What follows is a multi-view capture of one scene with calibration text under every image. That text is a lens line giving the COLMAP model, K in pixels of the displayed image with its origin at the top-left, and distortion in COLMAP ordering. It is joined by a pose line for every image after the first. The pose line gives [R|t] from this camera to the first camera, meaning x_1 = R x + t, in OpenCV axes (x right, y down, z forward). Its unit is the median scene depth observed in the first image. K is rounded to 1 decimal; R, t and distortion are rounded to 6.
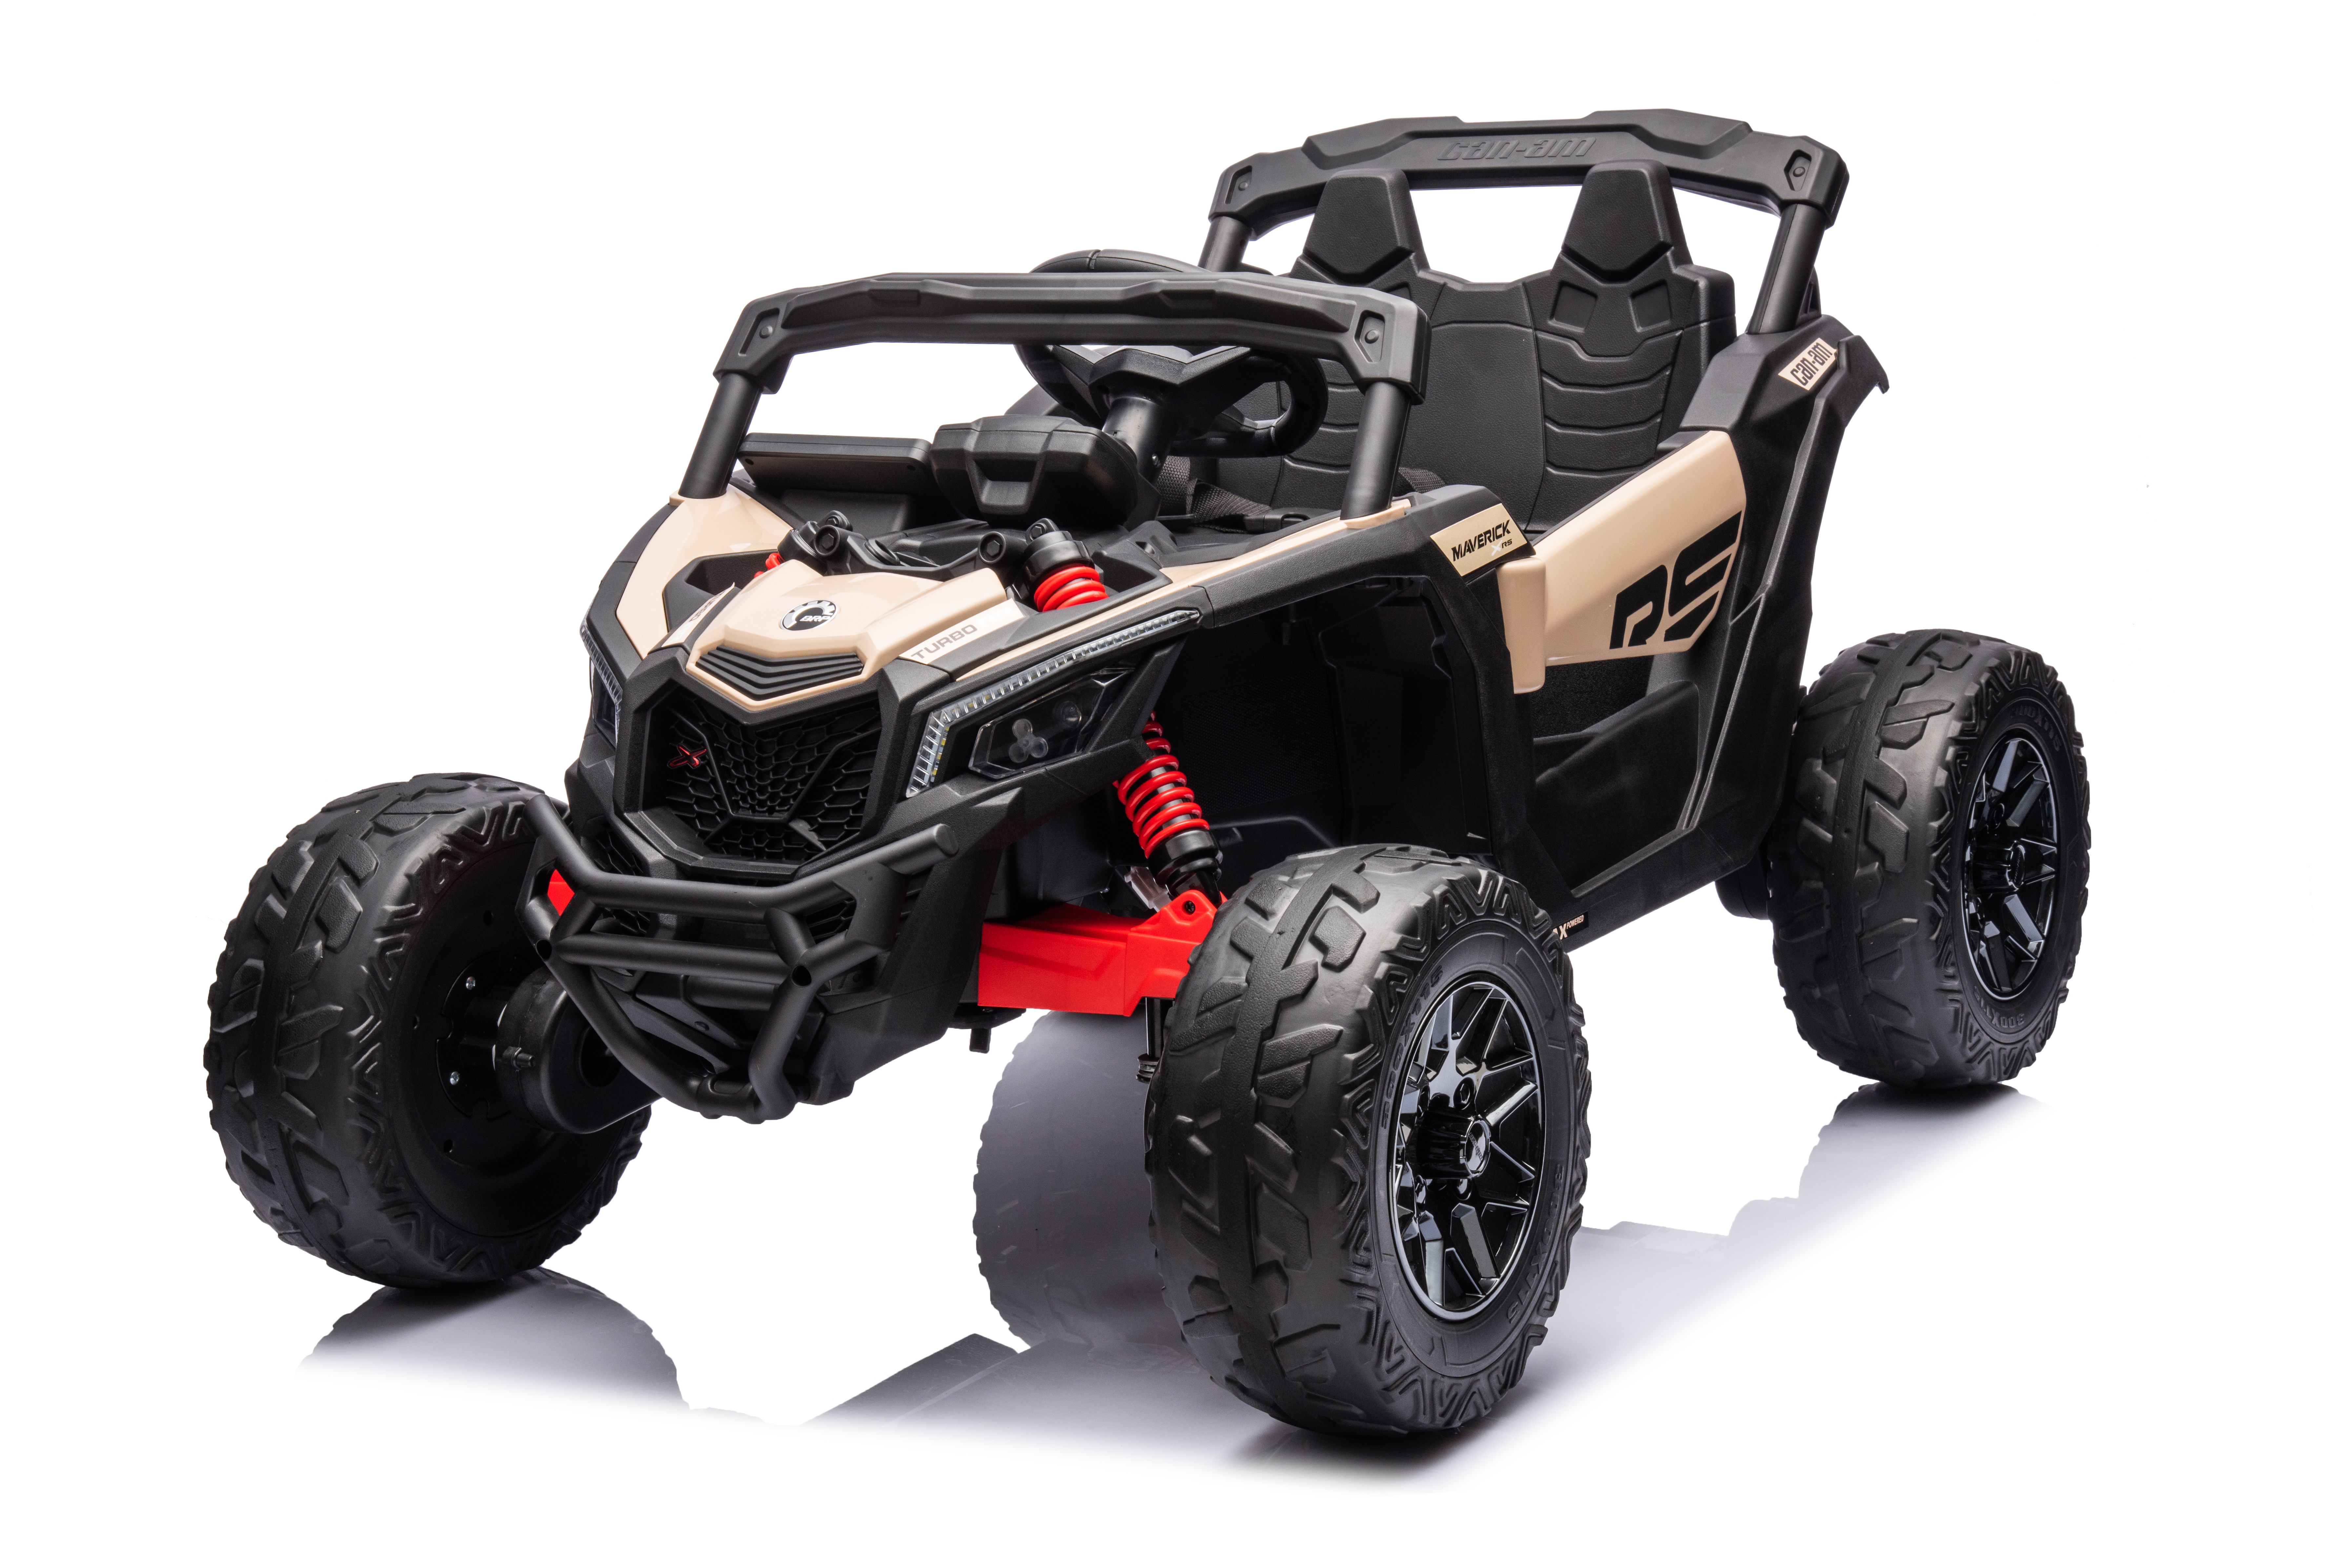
lens RADIAL K [[4348.0, 0, 1105.3], [0, 4348.0, 763.4], [0, 0, 1]] dist [0.443512, -0.010631]
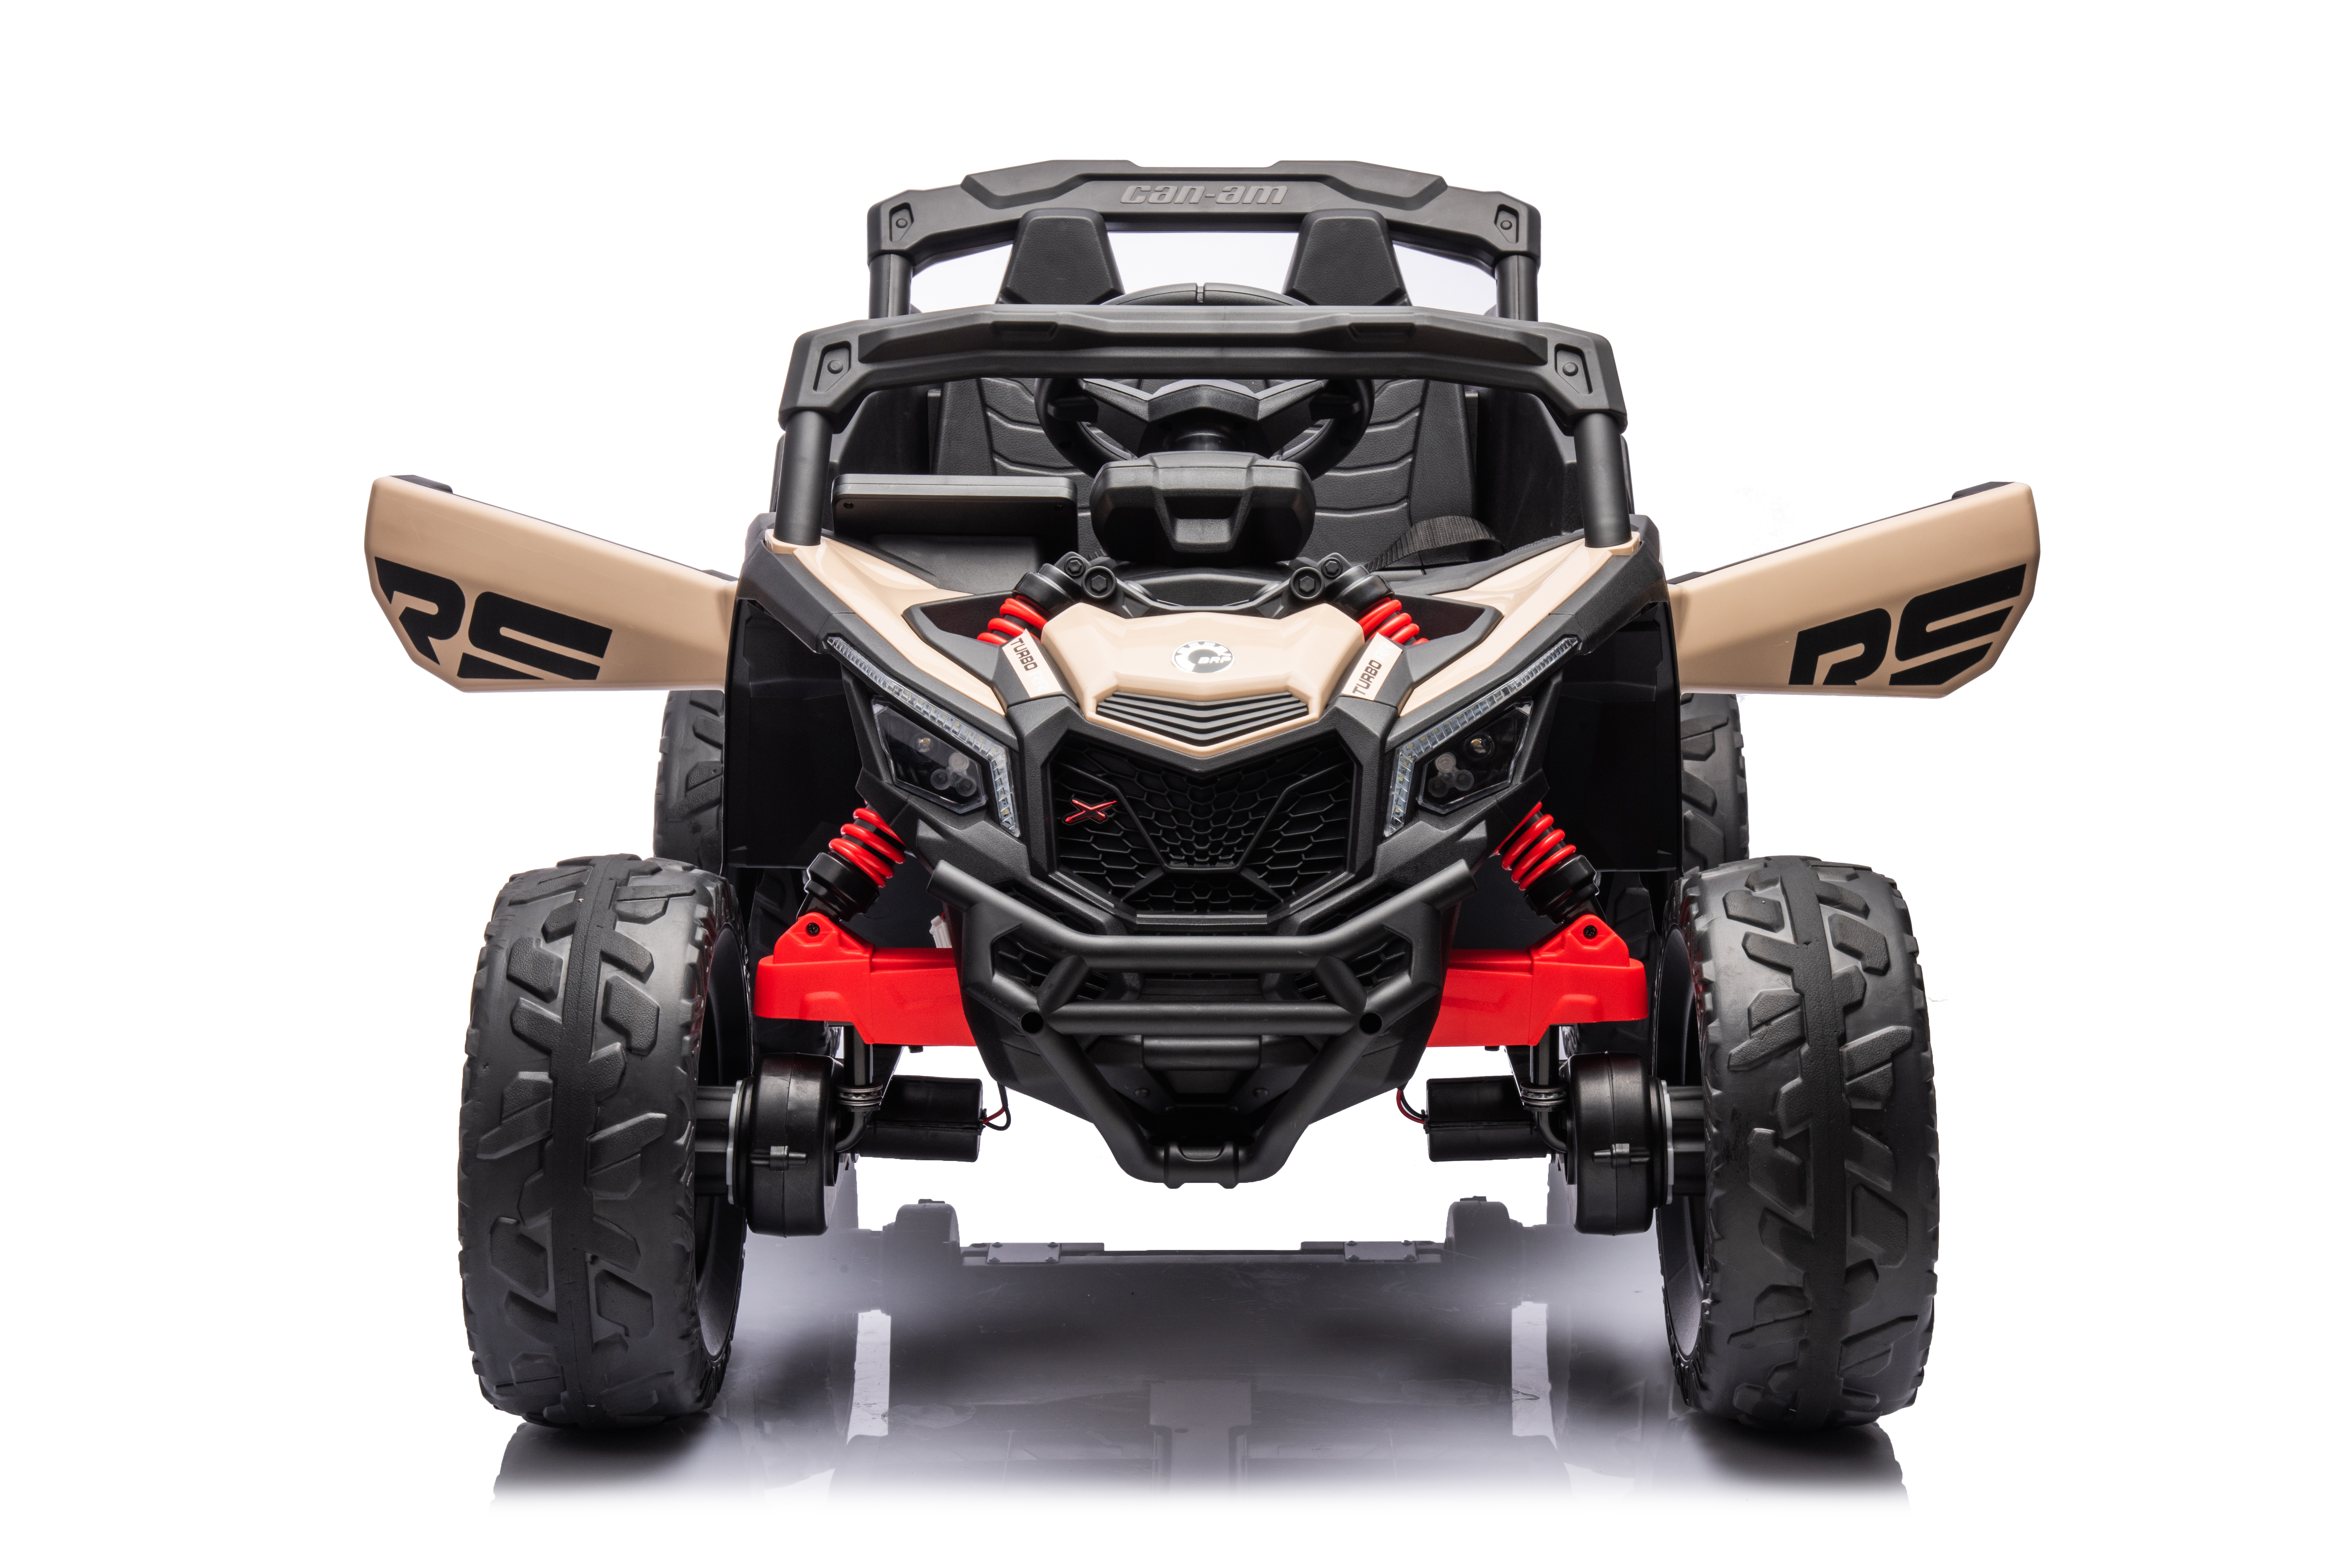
lens RADIAL K [[4366.7, 0, 1277.2], [0, 4366.7, 785.9], [0, 0, 1]] dist [0.420183, 0.014211]
pose [[0.838810, -0.049218, 0.542195, -0.584212], [0.055866, 0.998429, 0.004204, -0.008881], [-0.541551, 0.026764, 0.840242, 0.184219]]
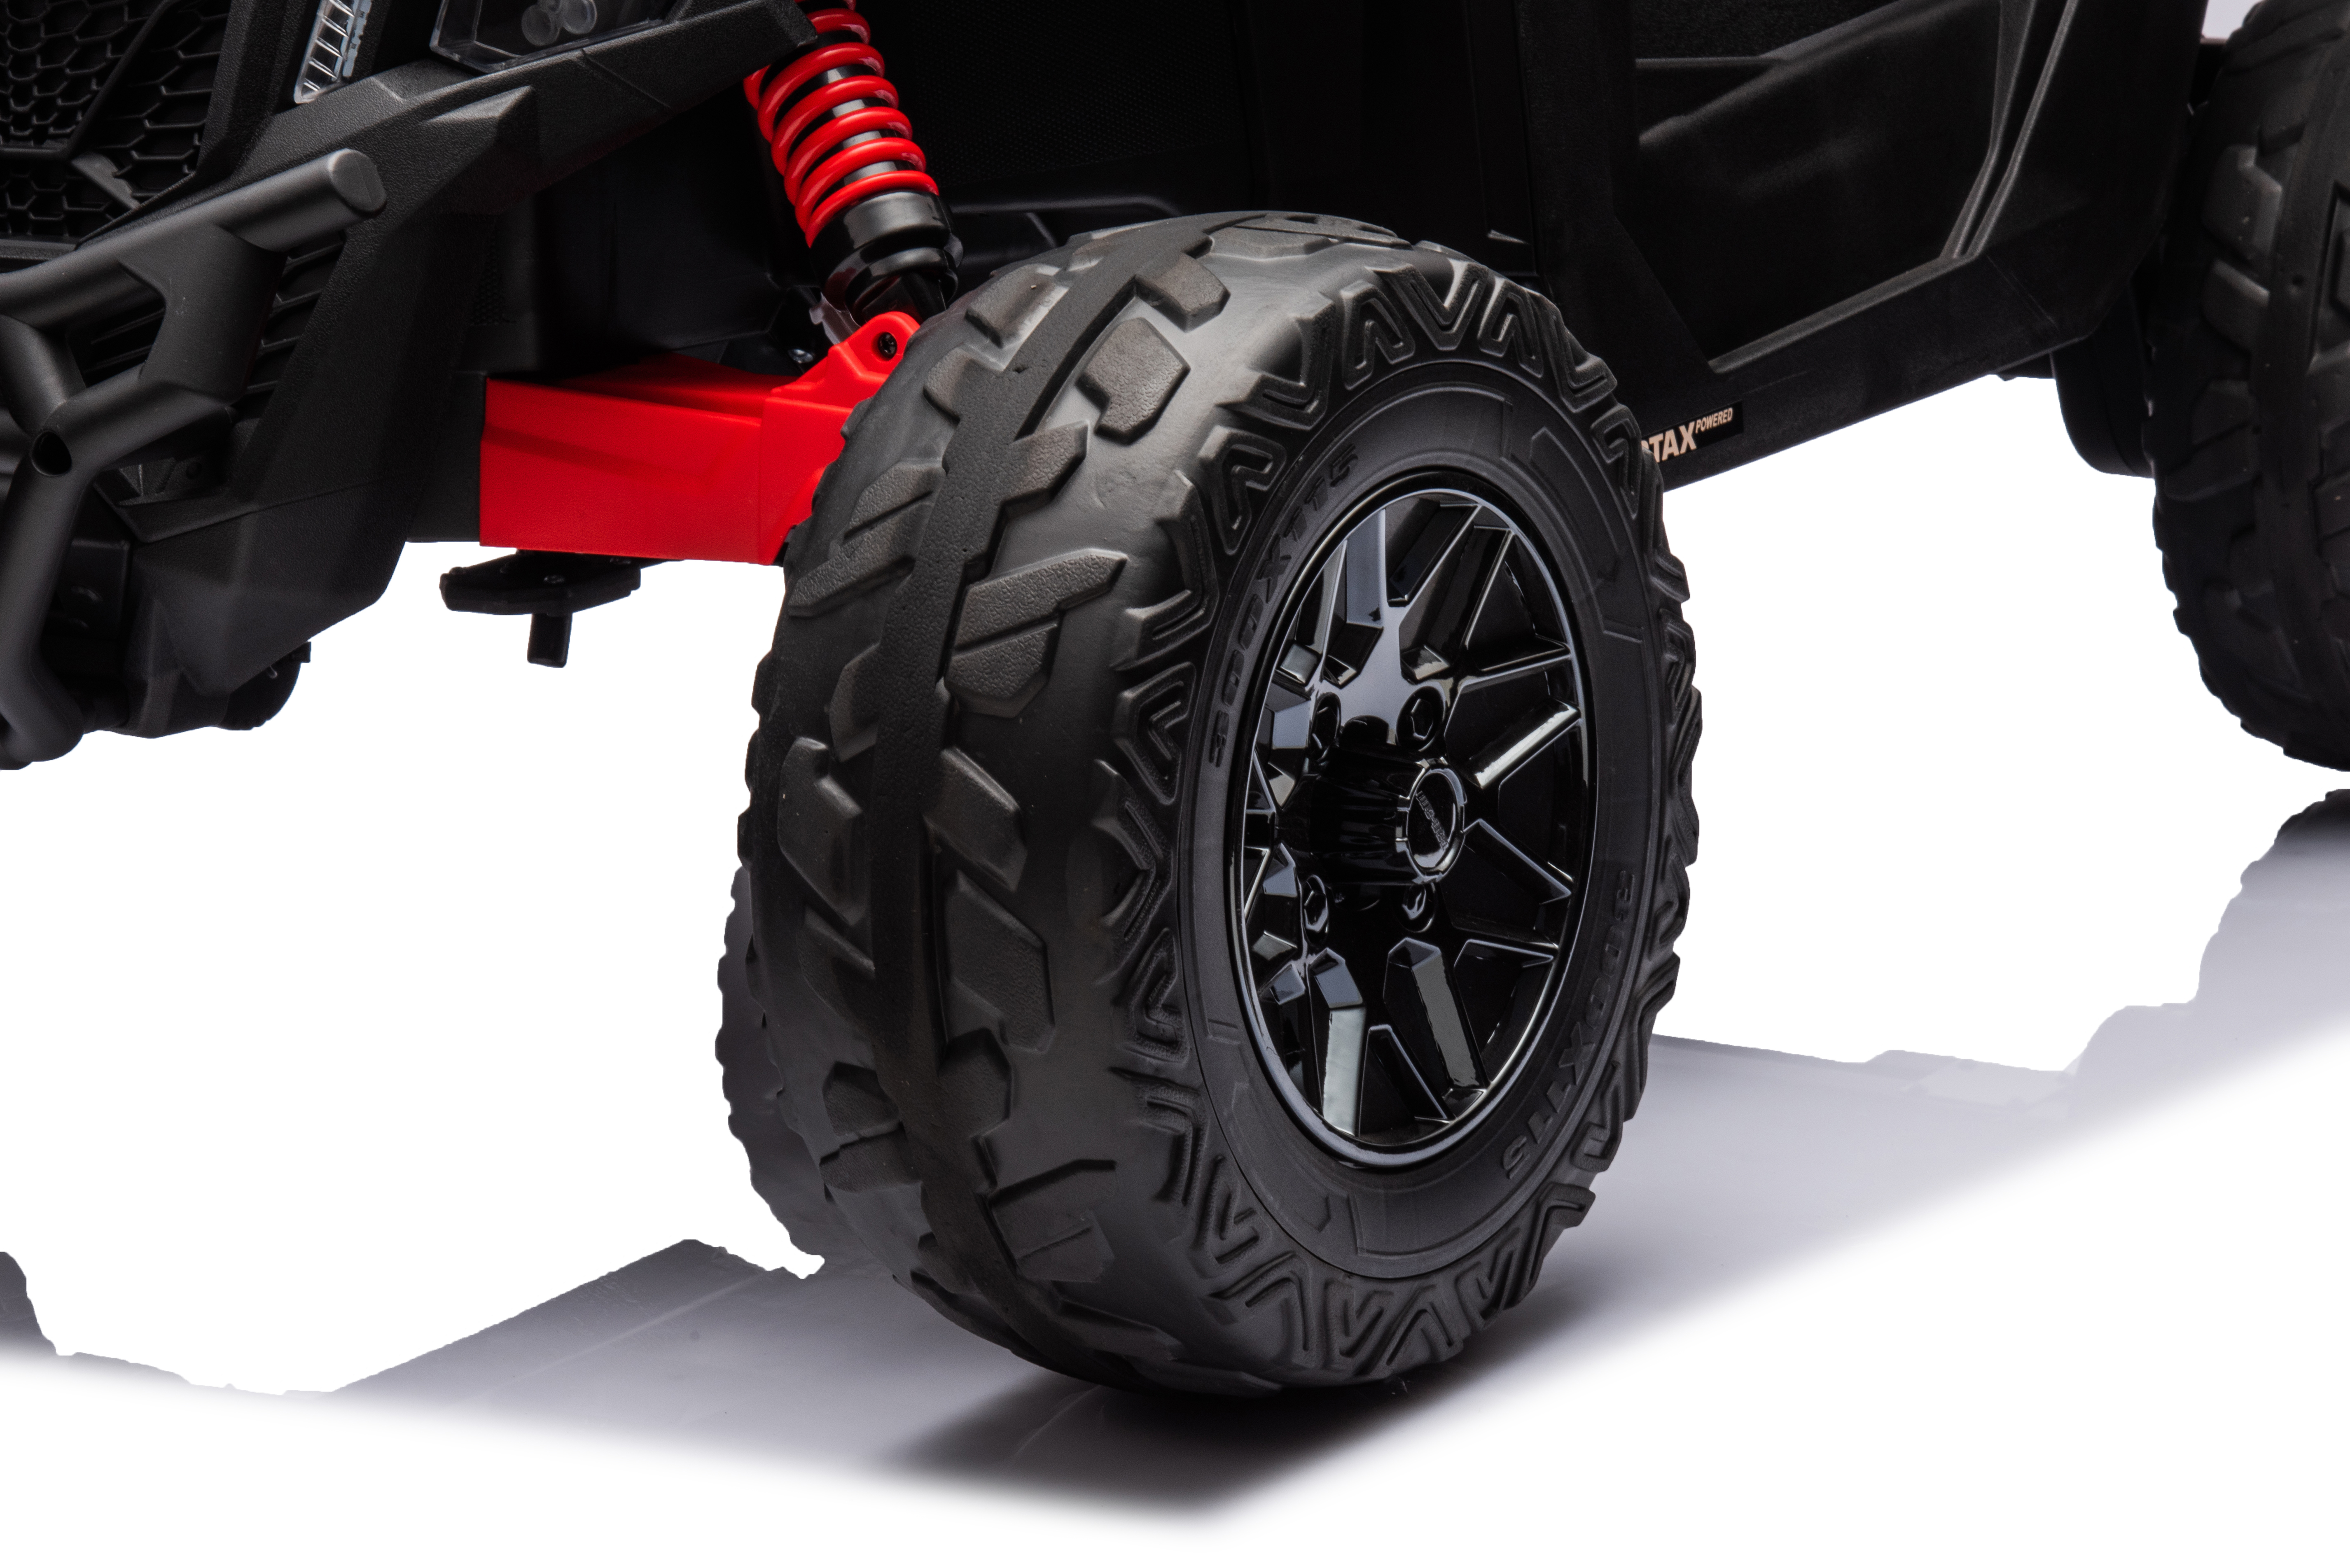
lens RADIAL K [[6703.0, 0, 1174.1], [0, 6703.0, 691.1], [0, 0, 1]] dist [0.588728, 0.441129]
pose [[0.999189, 0.012381, -0.038317, 0.081261], [-0.011292, 0.999529, 0.028520, 0.049882], [0.038653, -0.028064, 0.998859, 0.232709]]
